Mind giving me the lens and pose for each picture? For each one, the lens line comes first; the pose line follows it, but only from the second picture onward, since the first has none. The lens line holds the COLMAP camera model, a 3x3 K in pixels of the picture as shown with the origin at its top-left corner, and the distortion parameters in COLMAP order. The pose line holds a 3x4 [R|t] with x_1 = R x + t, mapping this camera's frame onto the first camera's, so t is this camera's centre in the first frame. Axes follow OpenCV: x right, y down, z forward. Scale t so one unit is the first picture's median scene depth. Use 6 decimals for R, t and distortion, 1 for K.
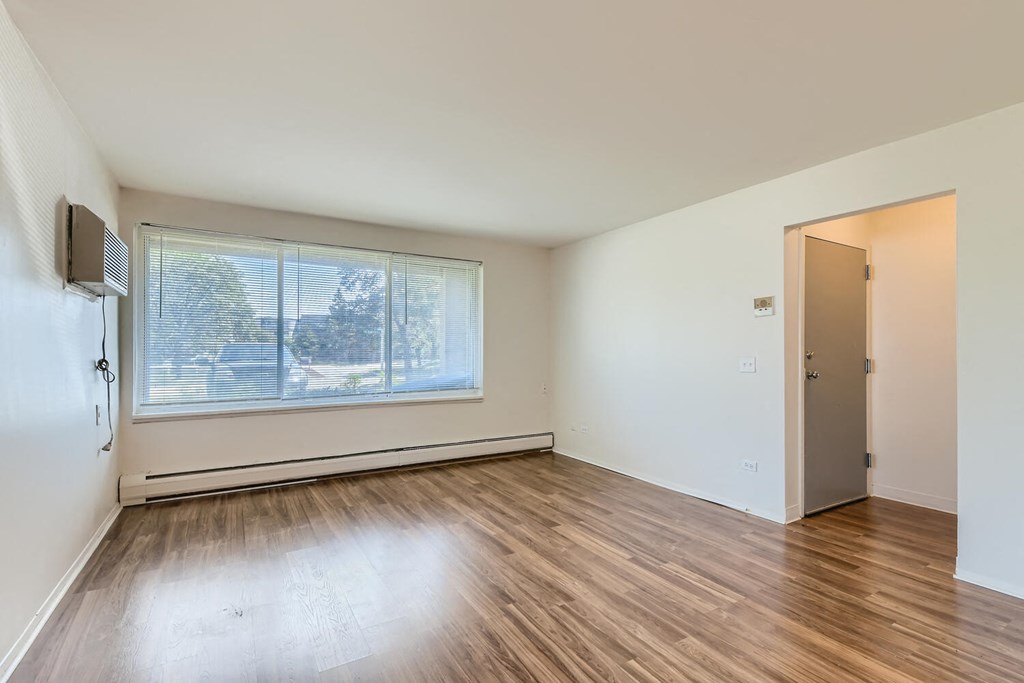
lens RADIAL K [[473.3, 0, 551.8], [0, 473.3, 341.5], [0, 0, 1]] dist [0.009283, -0.005703]
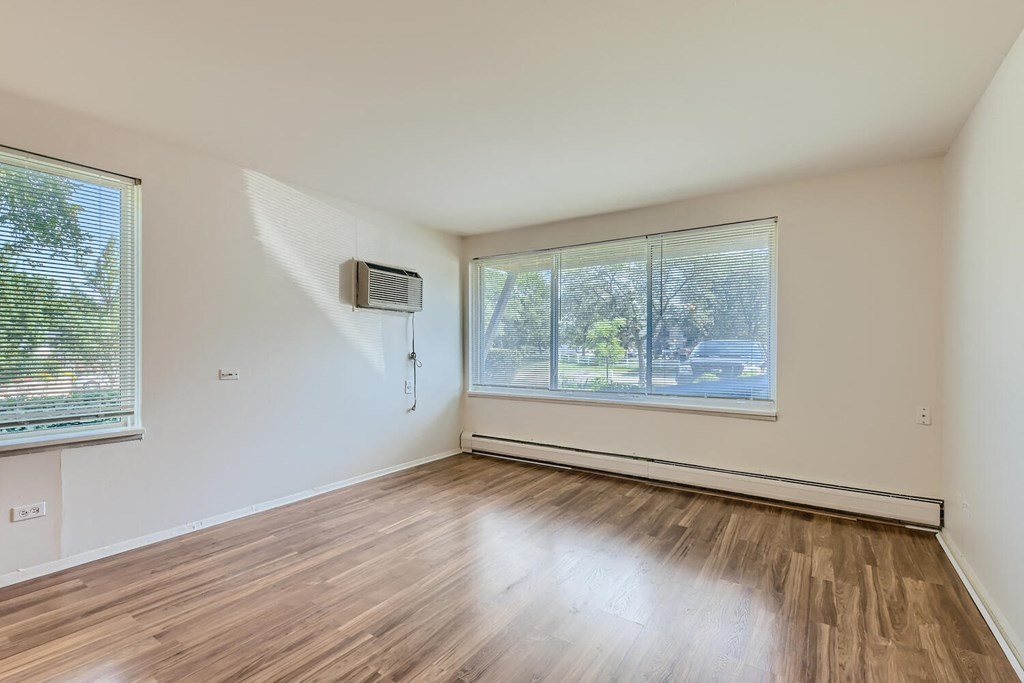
lens RADIAL K [[473.3, 0, 520.2], [0, 473.3, 349.5], [0, 0, 1]] dist [0.009283, -0.005703]
pose [[0.377527, 0.003418, -0.925992, 0.605229], [0.016952, 0.999800, 0.010601, 0.015673], [0.925844, -0.019700, 0.377393, 0.684777]]
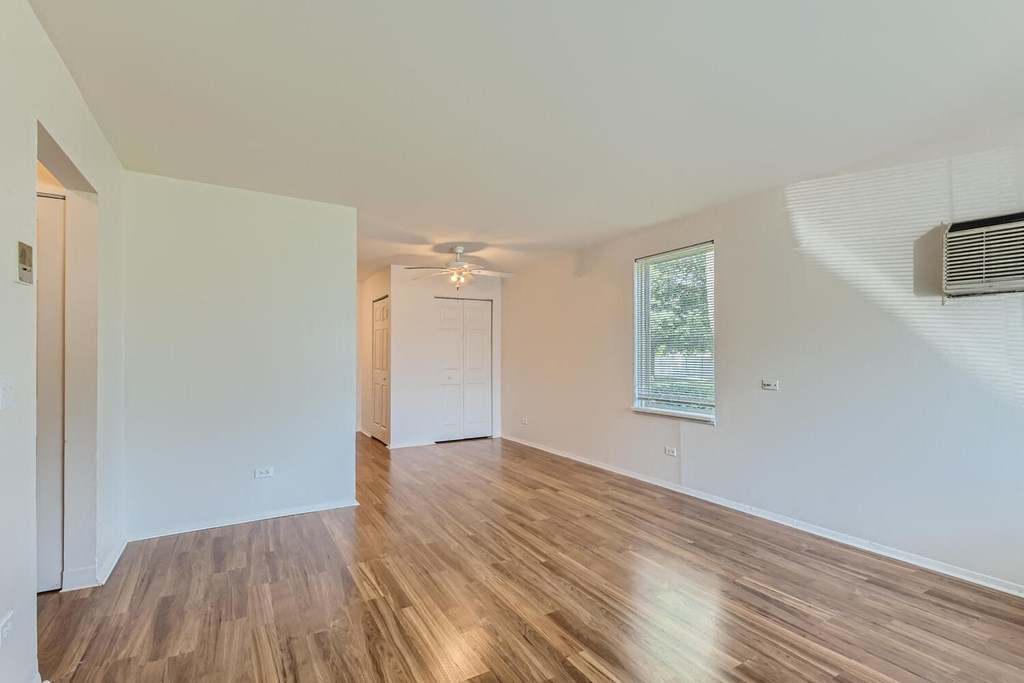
lens RADIAL K [[473.3, 0, 507.6], [0, 473.3, 355.9], [0, 0, 1]] dist [0.009283, -0.005703]
pose [[-0.994844, -0.002217, 0.101398, -0.086478], [-0.004438, 0.999755, -0.021686, 0.028921], [-0.101325, -0.022024, -0.994610, 1.662386]]
